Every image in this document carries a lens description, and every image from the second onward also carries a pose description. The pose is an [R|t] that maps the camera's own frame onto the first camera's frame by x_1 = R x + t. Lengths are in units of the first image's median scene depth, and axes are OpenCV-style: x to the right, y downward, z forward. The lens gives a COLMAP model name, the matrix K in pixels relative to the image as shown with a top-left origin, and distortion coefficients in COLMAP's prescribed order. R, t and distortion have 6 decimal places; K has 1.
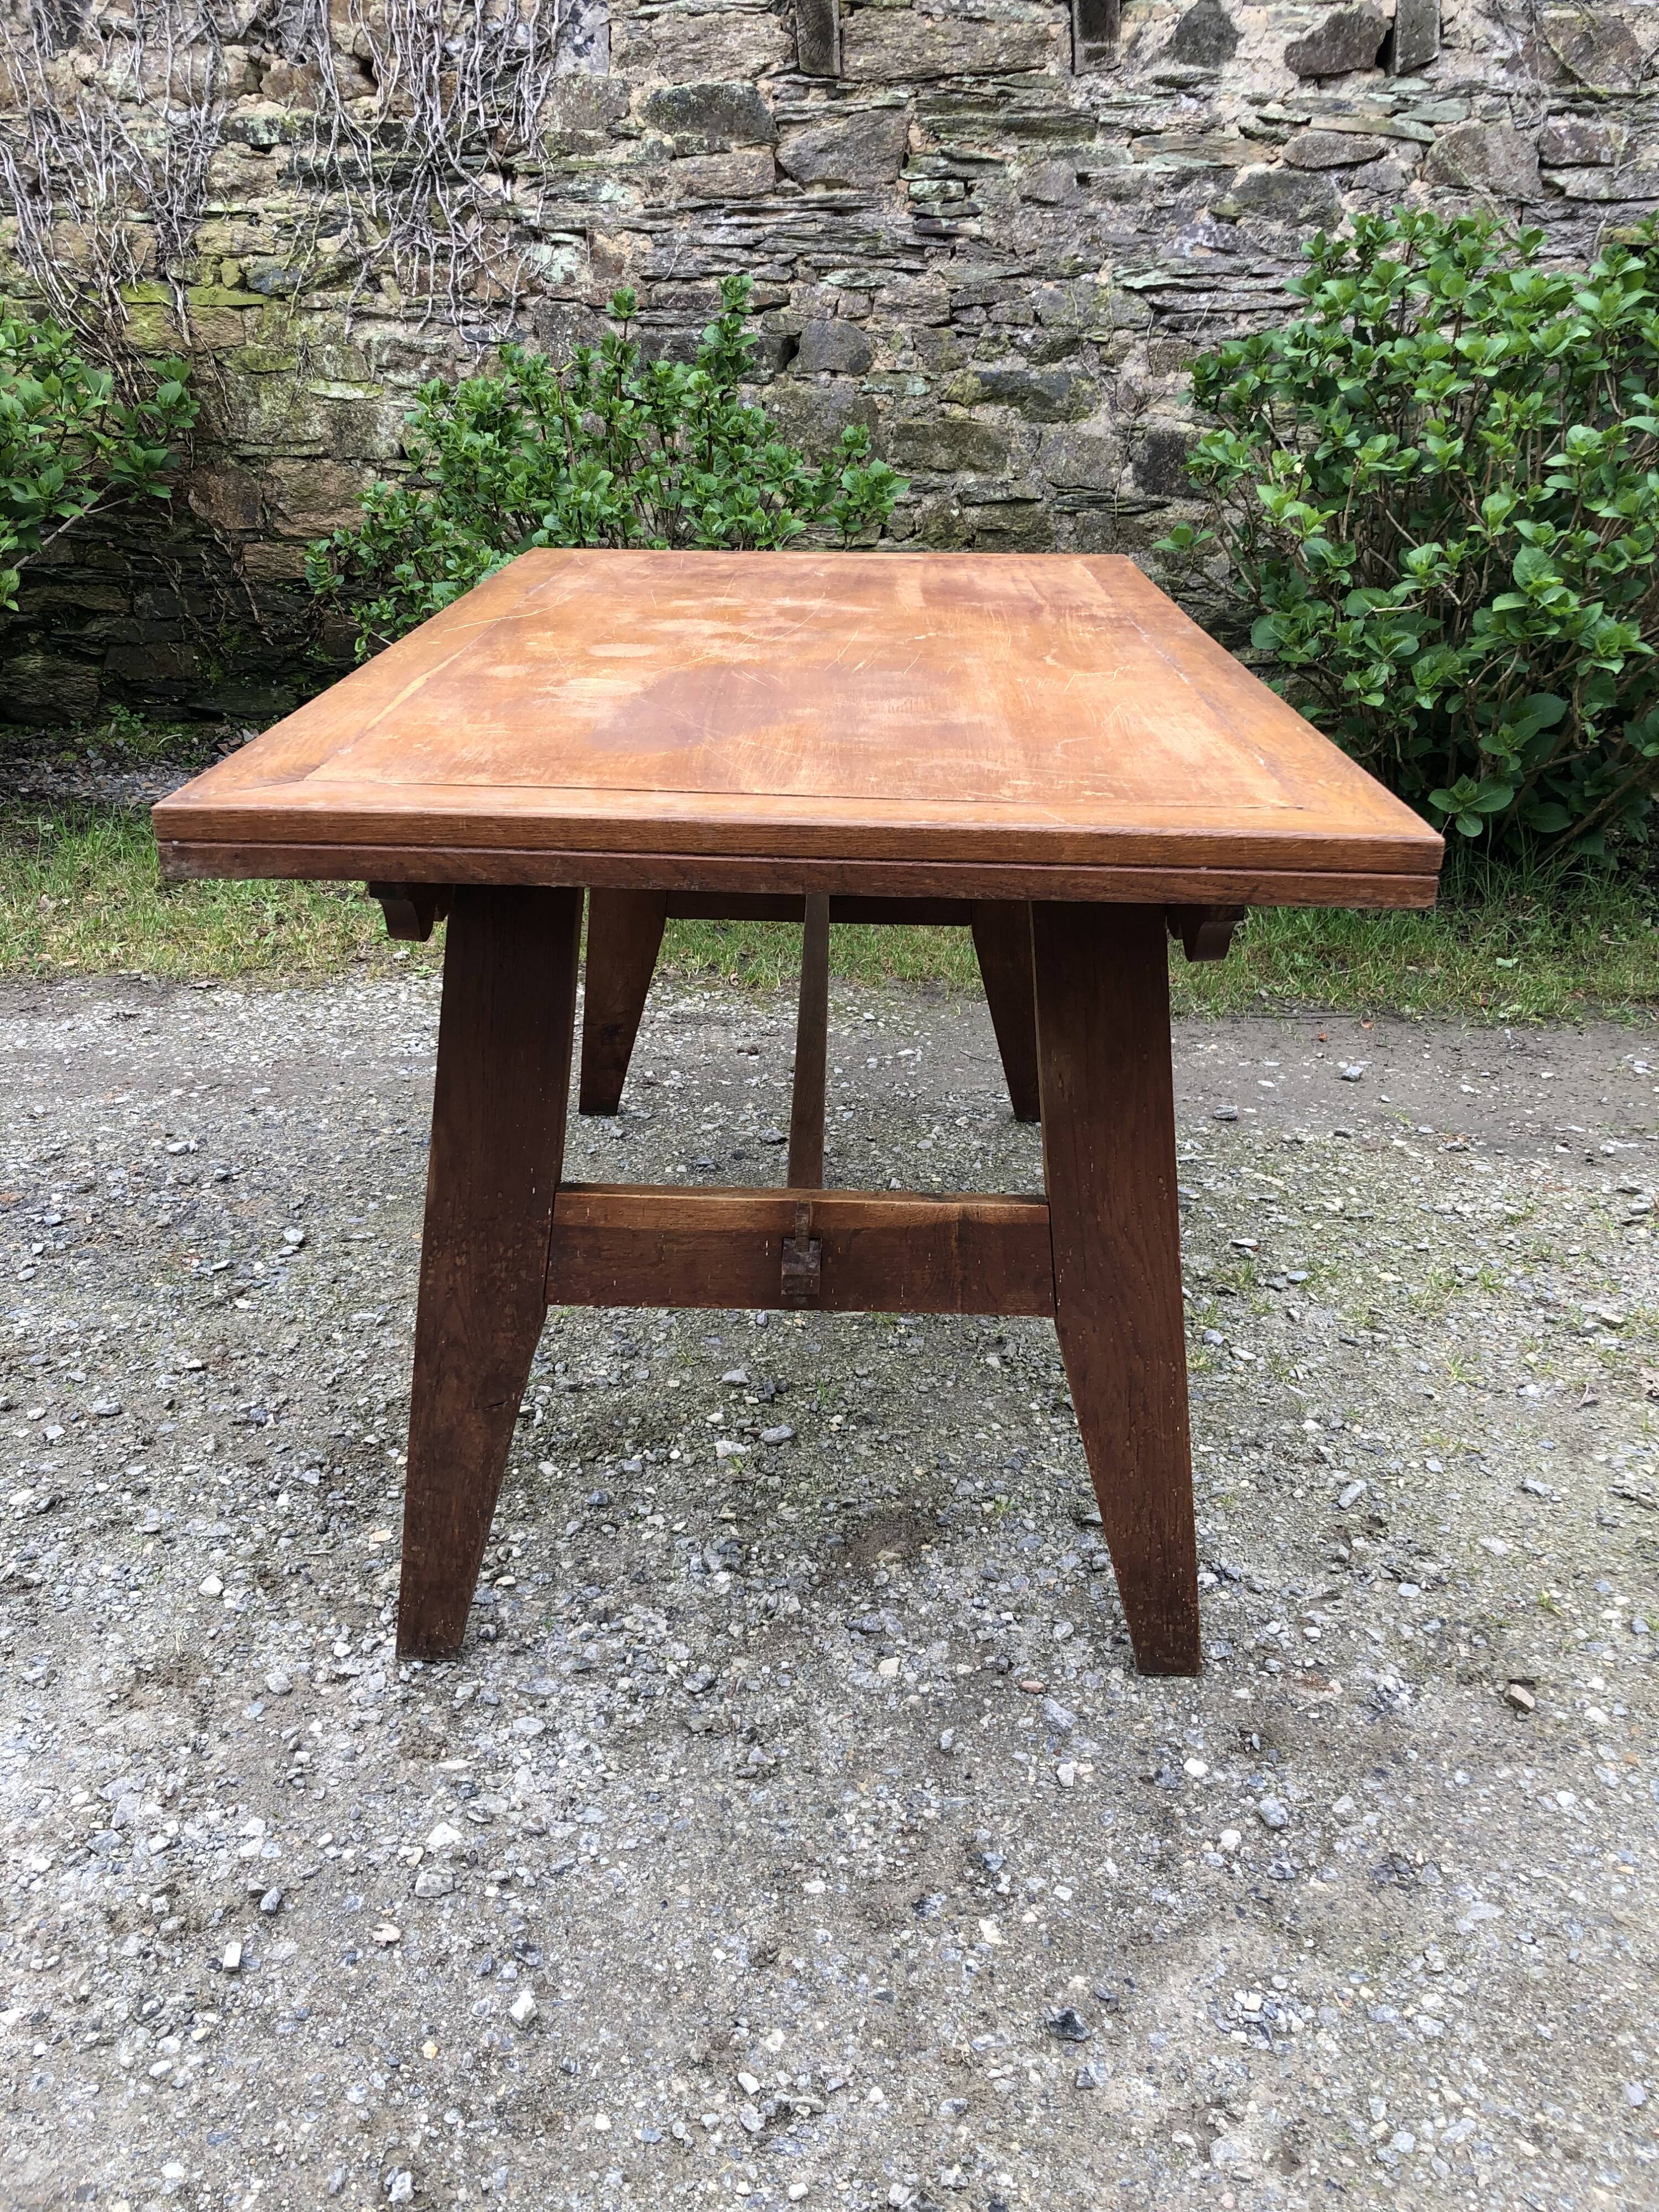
lens RADIAL K [[1796.4, 0, 841.5], [0, 1796.4, 1104.5], [0, 0, 1]] dist [0.005079, 0.016960]
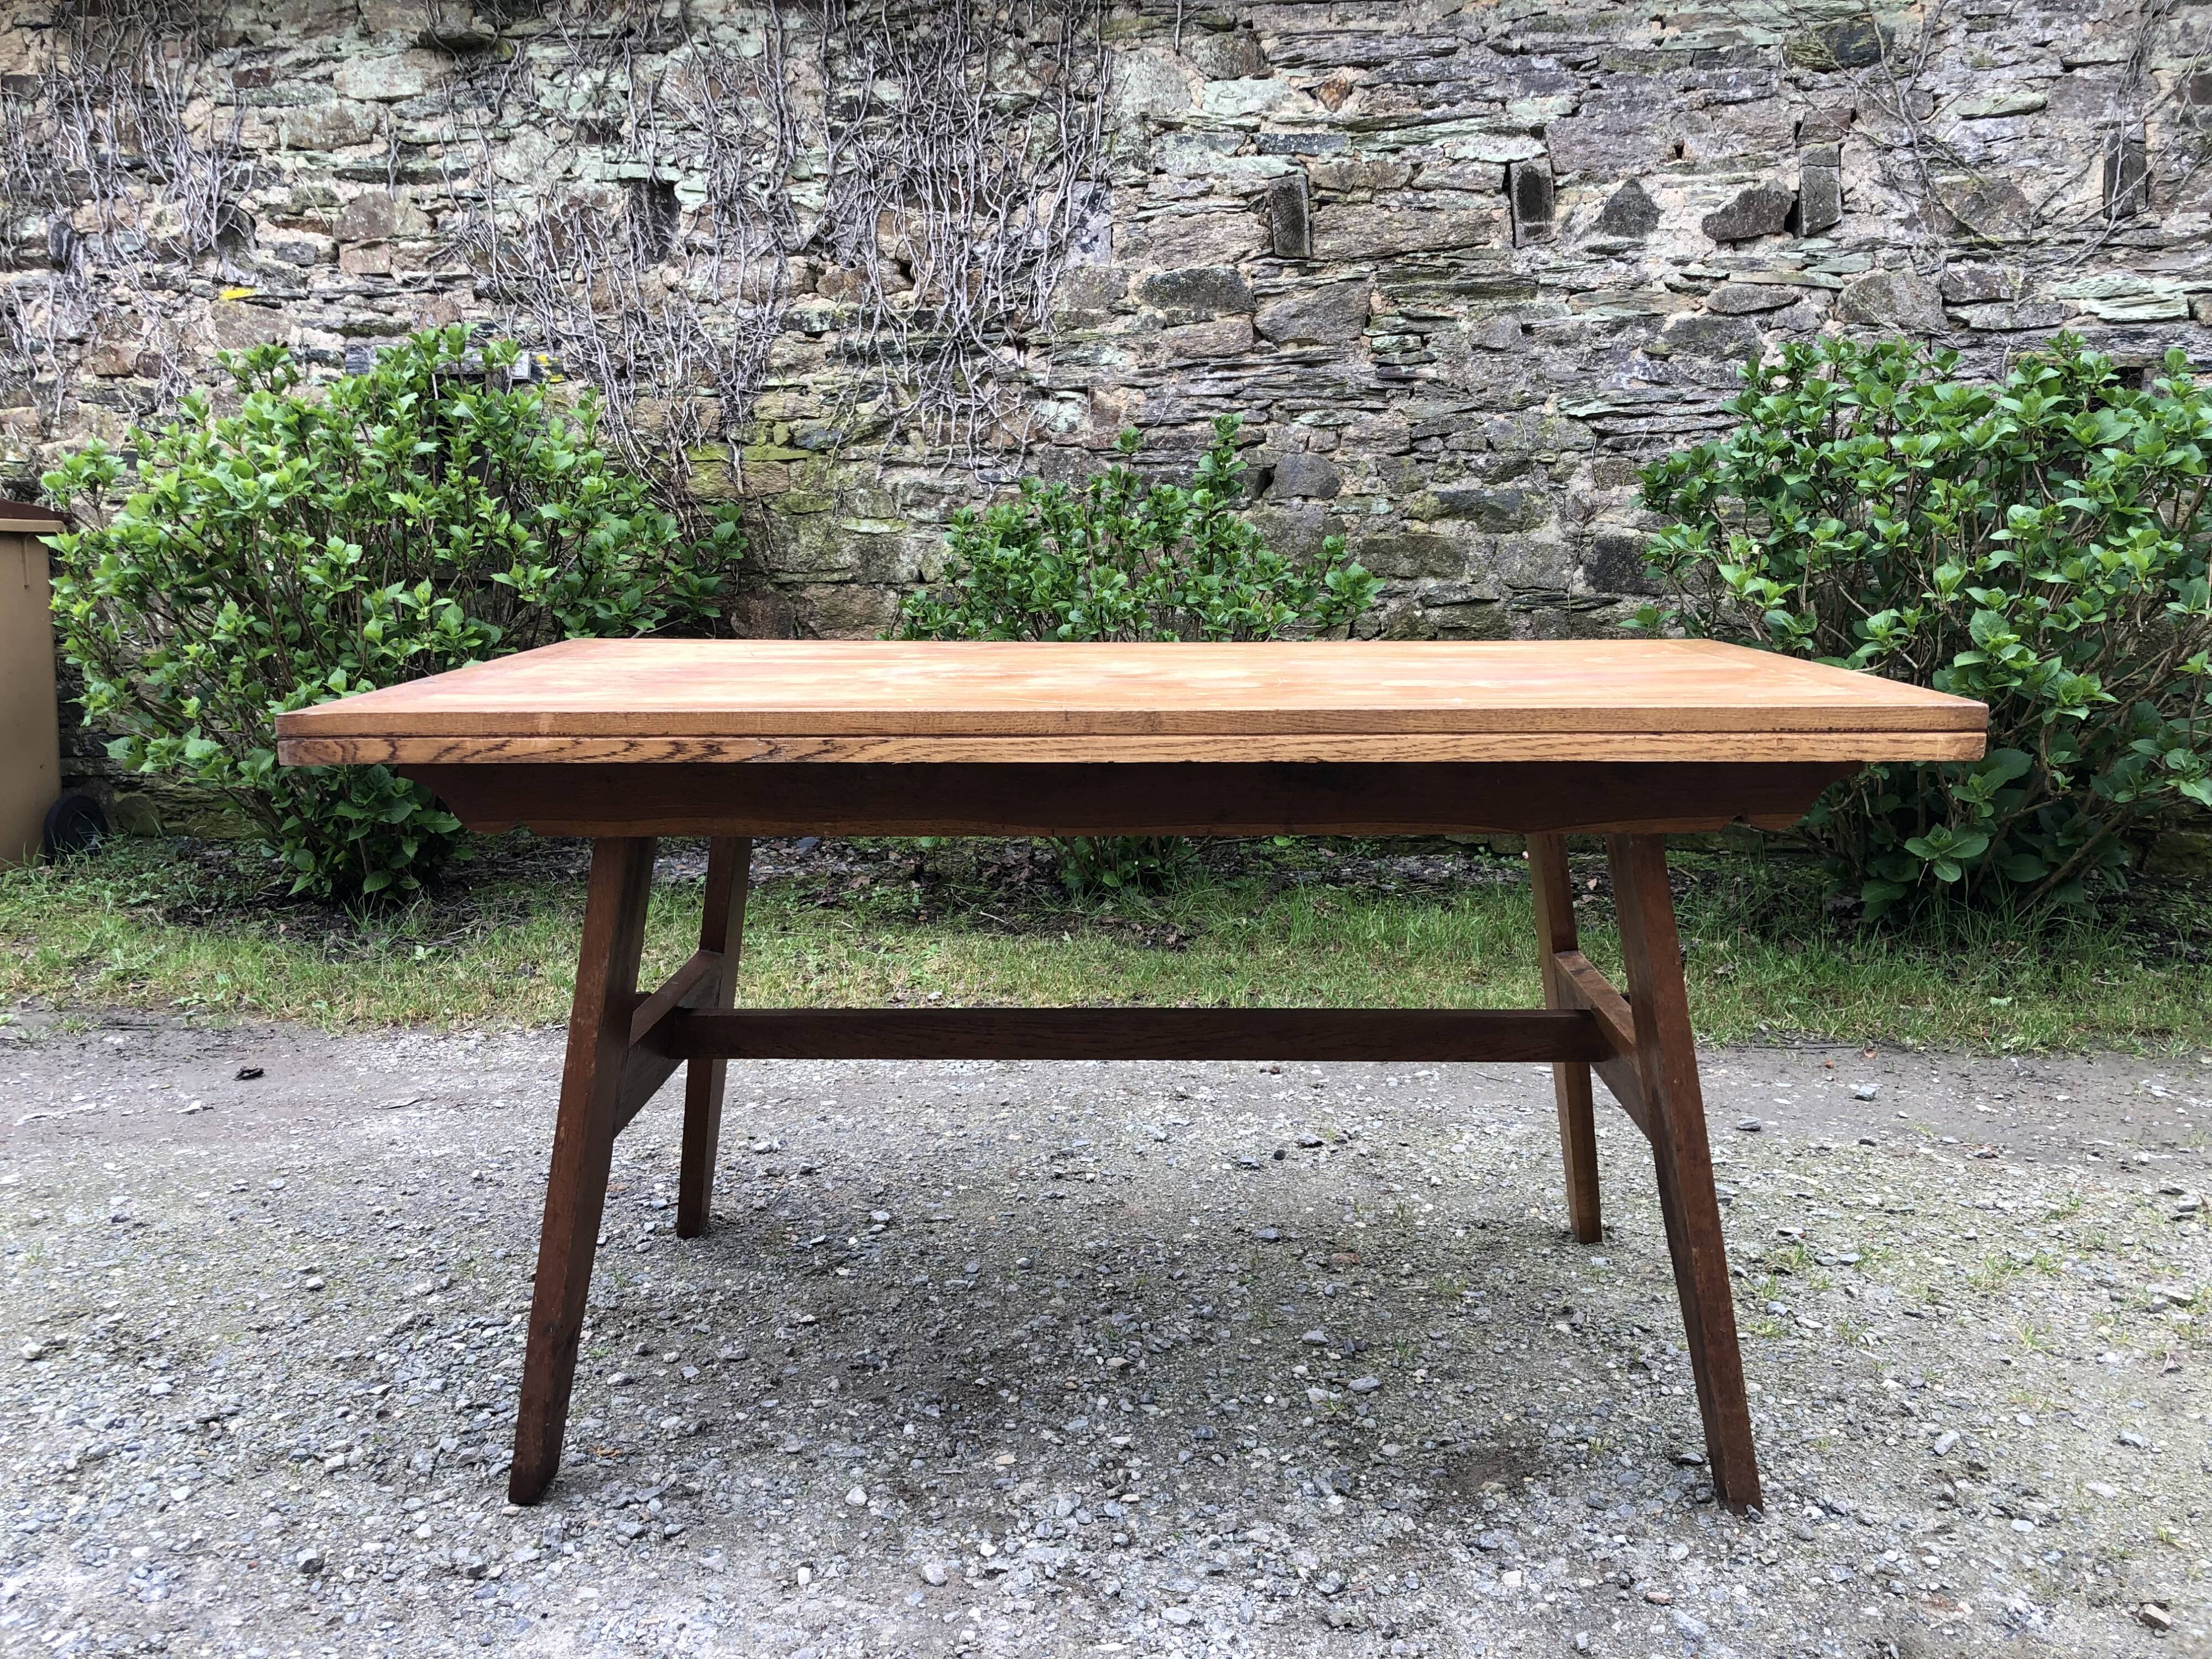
lens RADIAL K [[1796.4, 0, 1097.4], [0, 1796.4, 816.9], [0, 0, 1]] dist [0.005079, 0.016960]
pose [[0.996521, -0.014740, -0.082027, -0.056984], [-0.004892, 0.972192, -0.234134, 0.062185], [0.083197, 0.233720, 0.968738, -0.058909]]
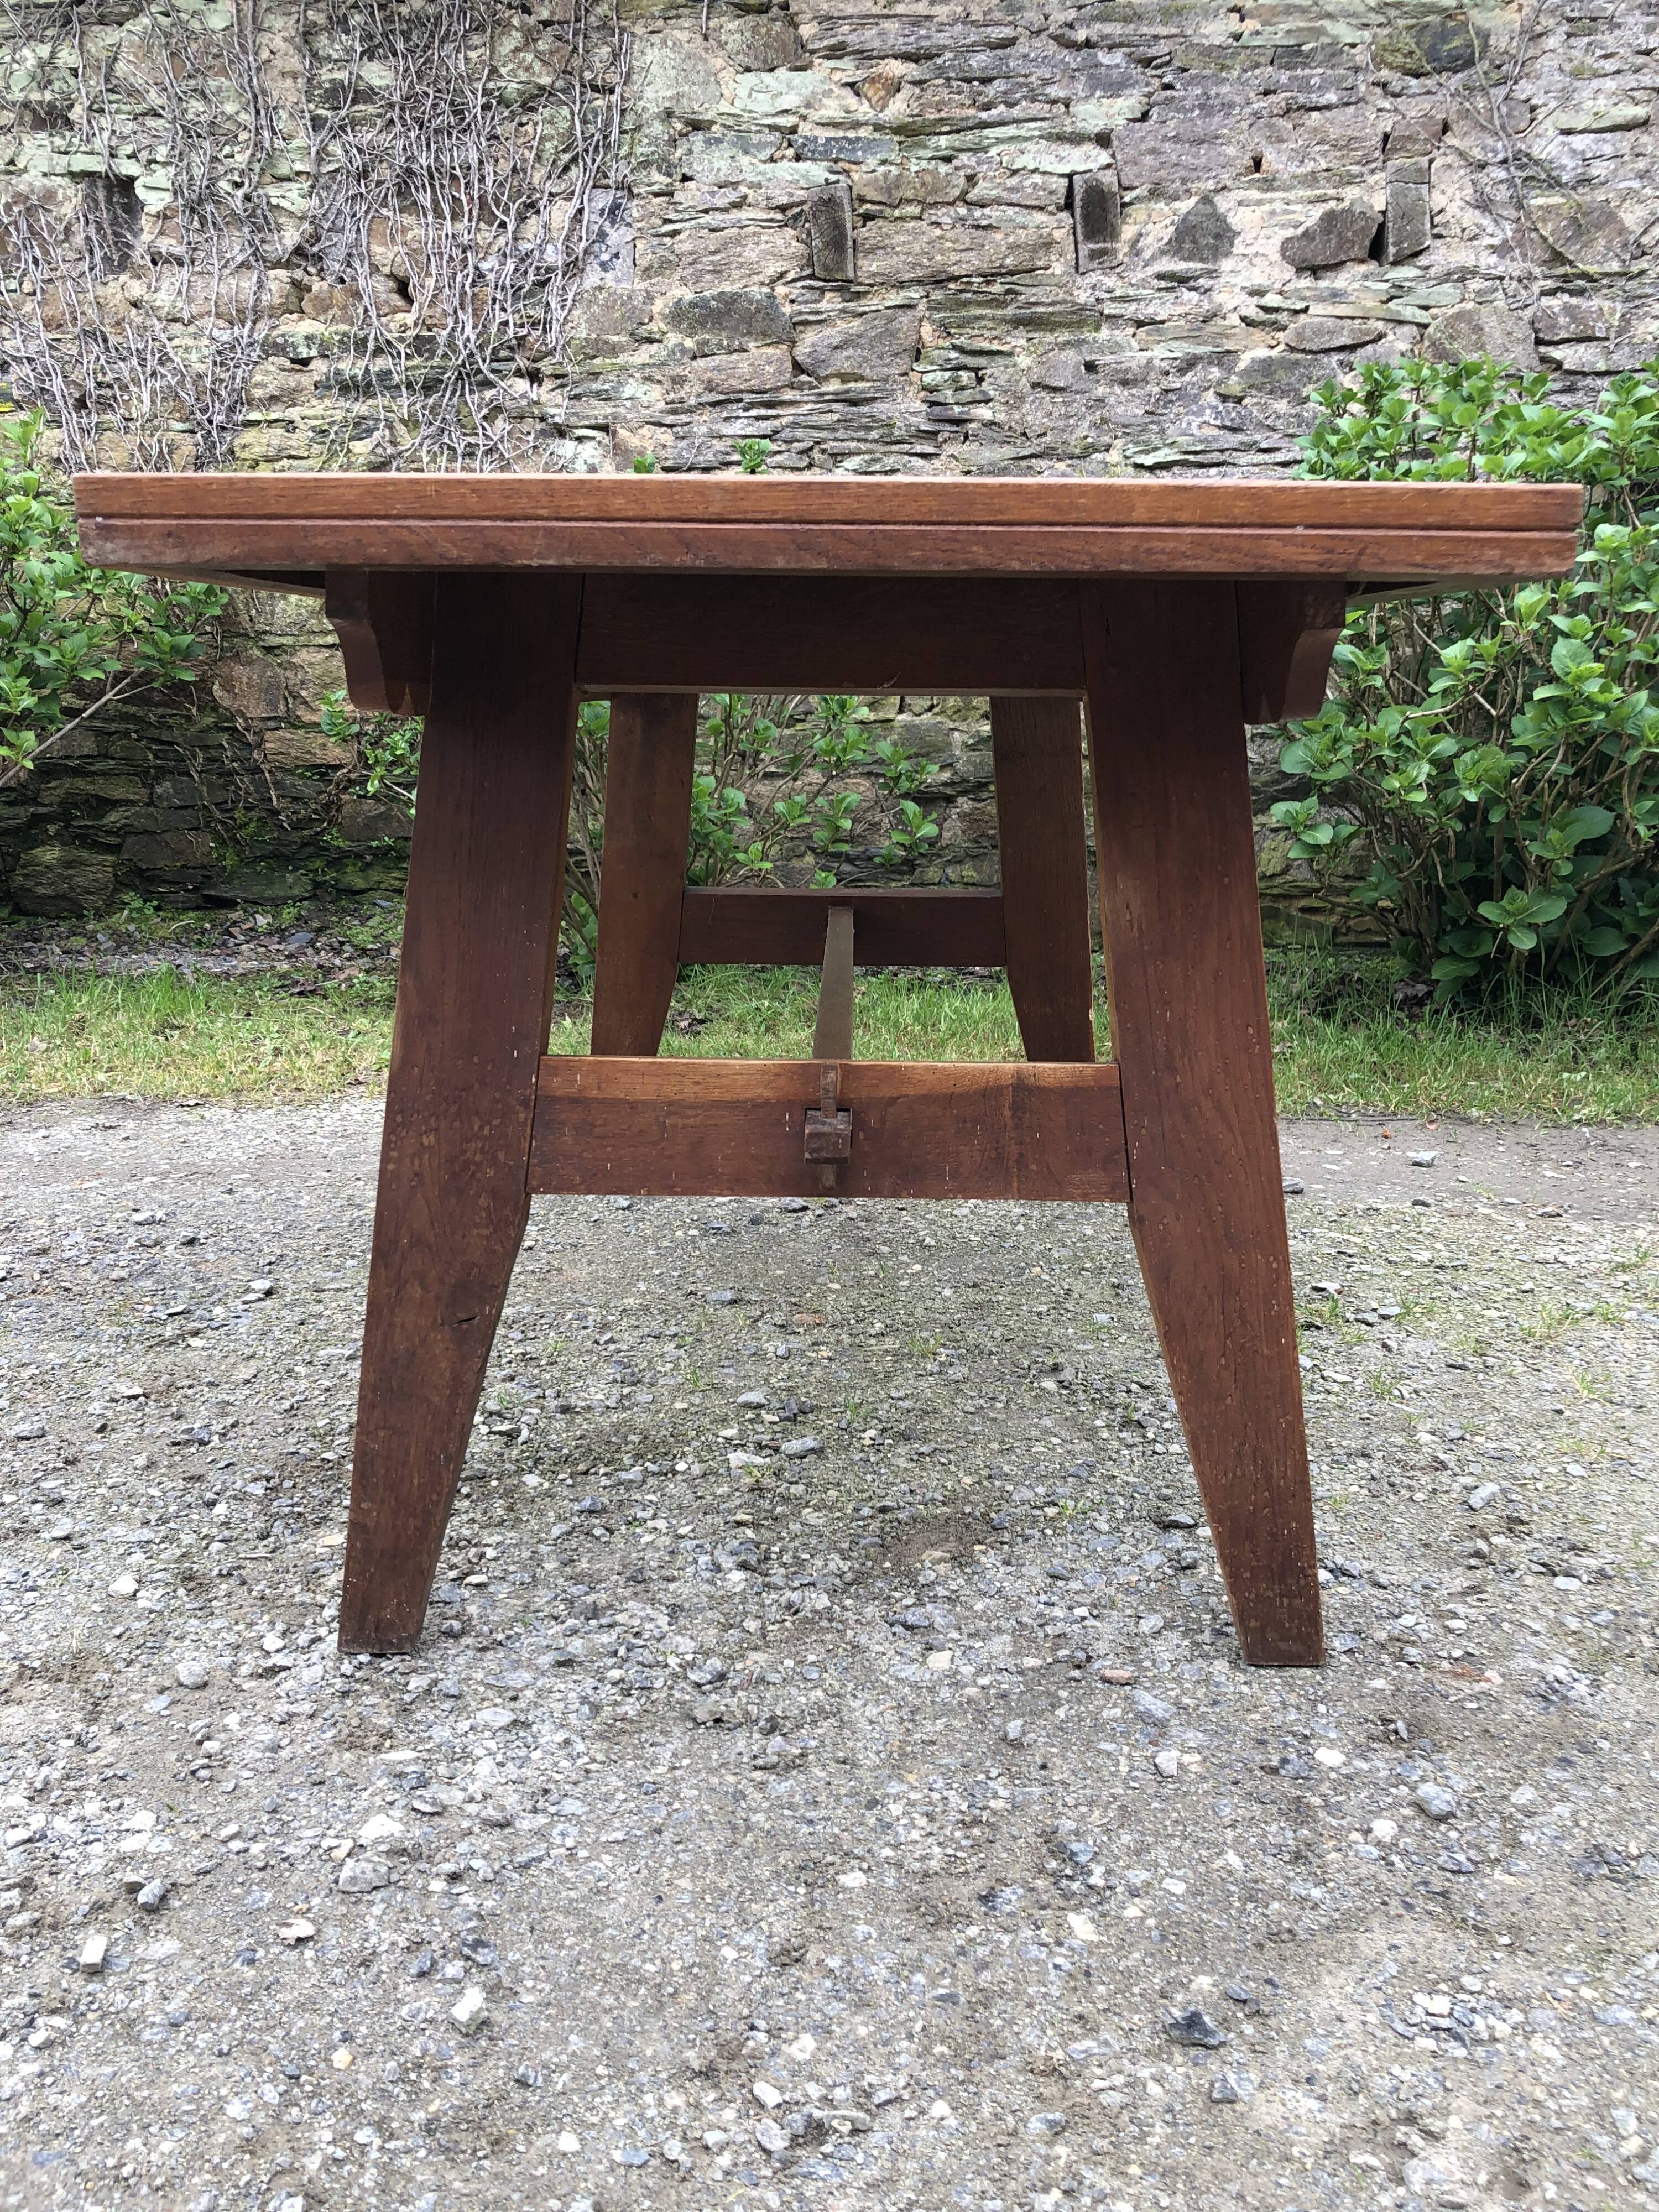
lens RADIAL K [[1796.4, 0, 835.9], [0, 1796.4, 1098.1], [0, 0, 1]] dist [0.005079, 0.016960]
pose [[0.999824, -0.012408, -0.014053, -0.002912], [0.009685, 0.983708, -0.179510, 0.098966], [0.016051, 0.179343, 0.983656, 0.072120]]
